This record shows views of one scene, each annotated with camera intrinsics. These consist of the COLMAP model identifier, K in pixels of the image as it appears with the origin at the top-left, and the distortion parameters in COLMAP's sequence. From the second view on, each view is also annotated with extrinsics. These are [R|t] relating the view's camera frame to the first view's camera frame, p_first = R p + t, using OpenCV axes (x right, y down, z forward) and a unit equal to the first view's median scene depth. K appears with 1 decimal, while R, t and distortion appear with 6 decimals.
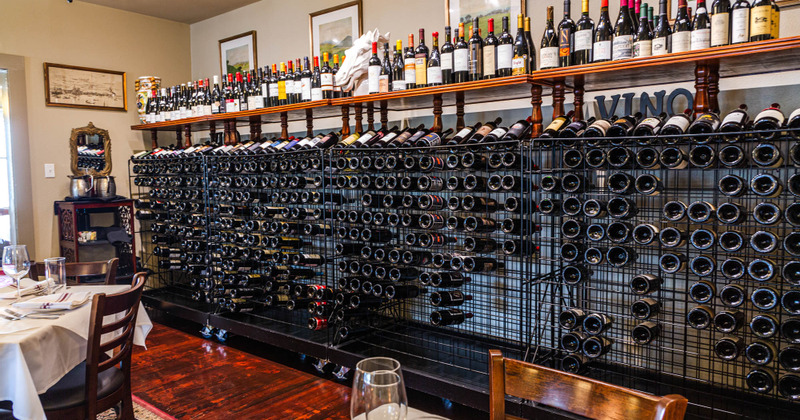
lens RADIAL K [[548.7, 0, 400.0], [0, 548.7, 210.0], [0, 0, 1]] dist [-0.002480, 0.005897]
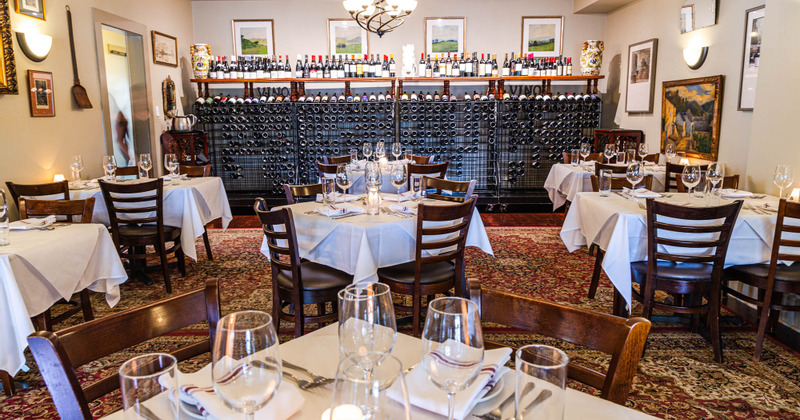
lens RADIAL K [[548.7, 0, 400.0], [0, 548.7, 210.0], [0, 0, 1]] dist [-0.002480, 0.005897]
pose [[0.762084, -0.107575, 0.638479, -1.658291], [0.044205, 0.992445, 0.114450, 0.064990], [-0.645967, -0.058996, 0.761082, -0.680136]]
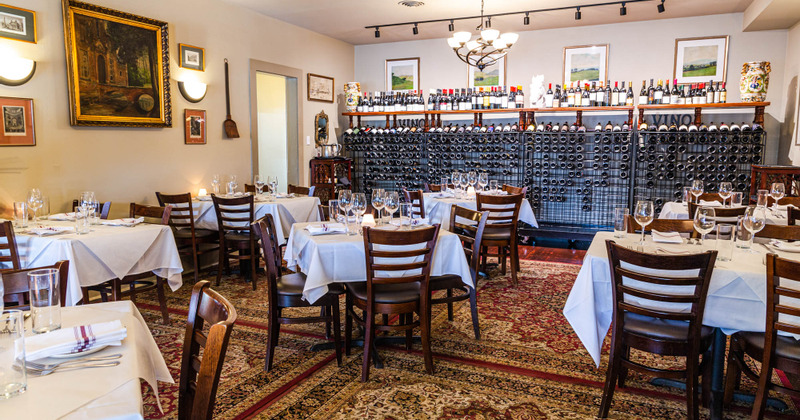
lens RADIAL K [[548.7, 0, 400.0], [0, 548.7, 210.0], [0, 0, 1]] dist [-0.002480, 0.005897]
pose [[0.961426, -0.020784, 0.274277, -1.271562], [0.006804, 0.998633, 0.051824, 0.078282], [-0.274979, -0.047959, 0.960253, -0.972803]]
